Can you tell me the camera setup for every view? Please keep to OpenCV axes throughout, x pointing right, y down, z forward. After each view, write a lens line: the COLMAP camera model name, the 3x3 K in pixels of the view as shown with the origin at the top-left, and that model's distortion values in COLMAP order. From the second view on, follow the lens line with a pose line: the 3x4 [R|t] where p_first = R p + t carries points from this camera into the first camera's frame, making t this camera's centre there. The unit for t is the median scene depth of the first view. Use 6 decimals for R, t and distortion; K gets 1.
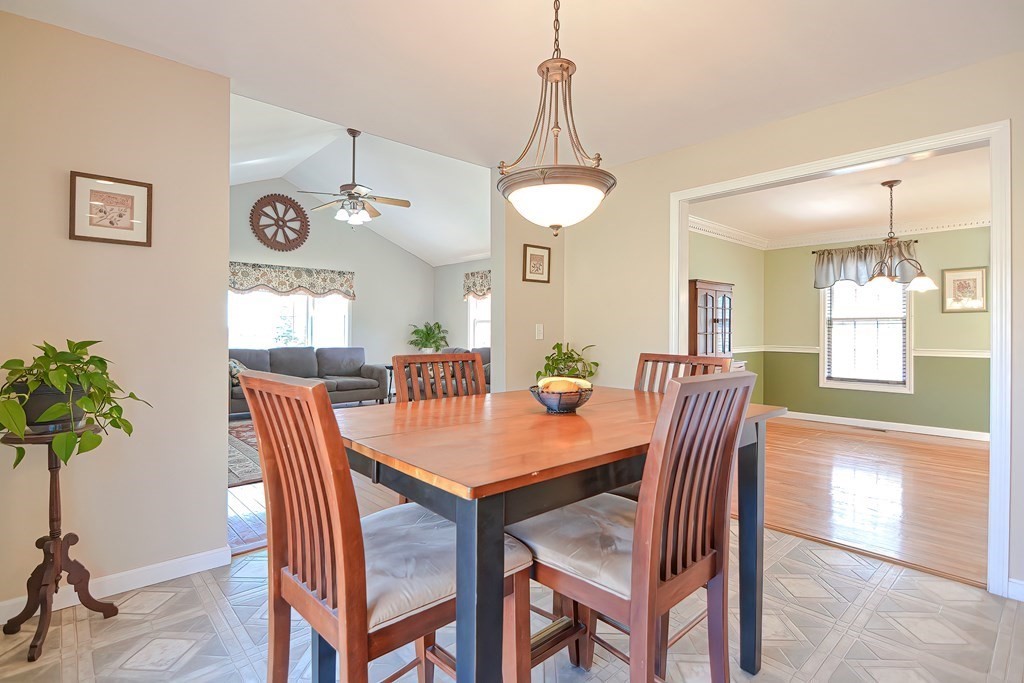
lens RADIAL K [[500.9, 0, 508.3], [0, 500.9, 334.6], [0, 0, 1]] dist [0.003378, -0.007089]
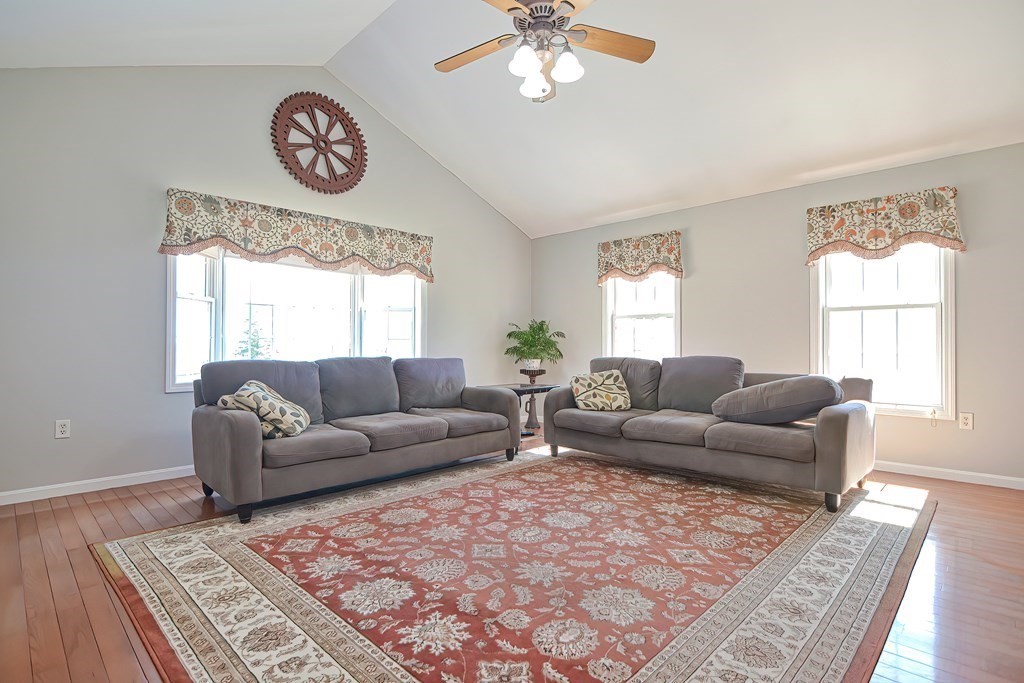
lens RADIAL K [[500.9, 0, 505.0], [0, 500.9, 345.6], [0, 0, 1]] dist [0.003378, -0.007089]
pose [[0.998182, -0.004323, 0.060115, -0.278713], [0.004784, 0.999960, -0.007524, 0.015826], [-0.060080, 0.007798, 0.998163, 0.410226]]
